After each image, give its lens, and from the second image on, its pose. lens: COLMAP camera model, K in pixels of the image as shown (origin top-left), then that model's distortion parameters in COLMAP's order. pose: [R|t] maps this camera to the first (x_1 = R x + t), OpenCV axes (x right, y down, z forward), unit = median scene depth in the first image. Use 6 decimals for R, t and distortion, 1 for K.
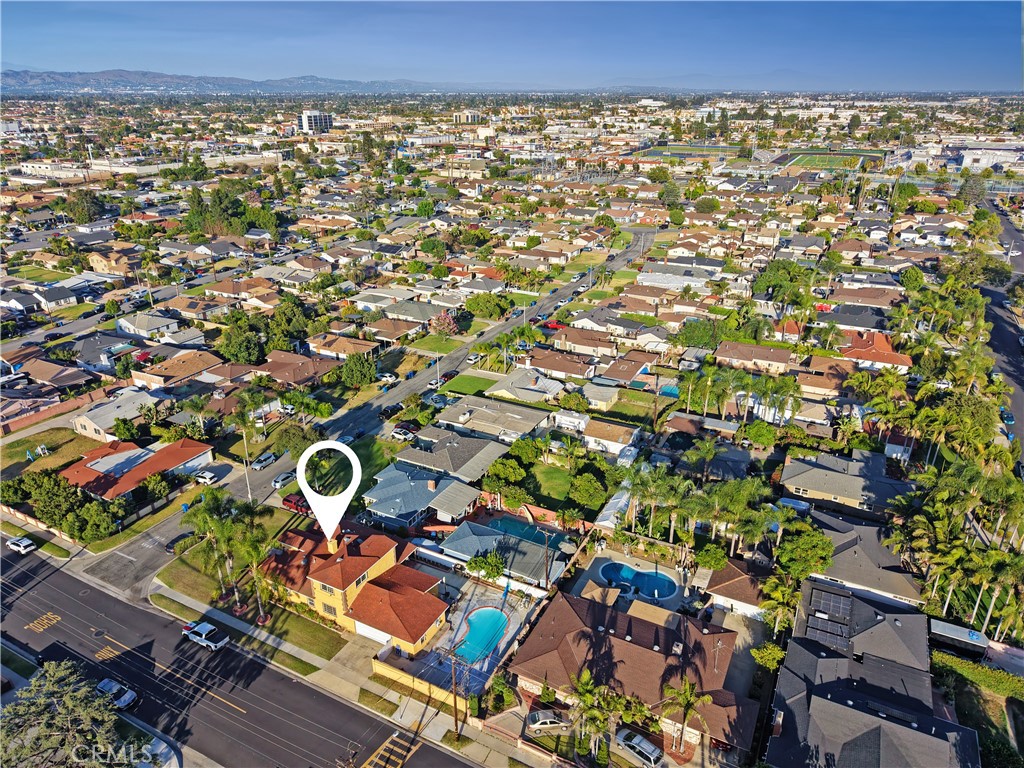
lens RADIAL K [[683.8, 0, 509.7], [0, 683.8, 381.4], [0, 0, 1]] dist [0.046642, -0.037662]
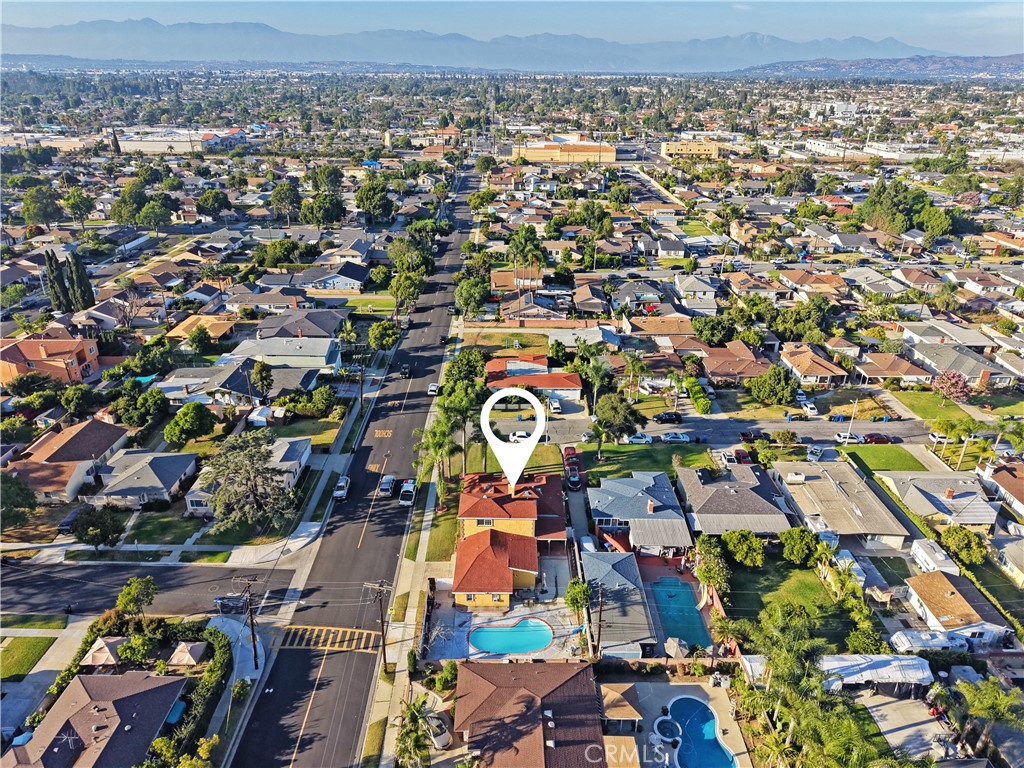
lens RADIAL K [[683.8, 0, 509.7], [0, 683.8, 381.4], [0, 0, 1]] dist [0.046642, -0.037662]
pose [[0.474551, 0.368538, -0.799363, 0.357131], [-0.353904, 0.911382, 0.210084, -0.095369], [0.805949, 0.183202, 0.562924, 0.234352]]
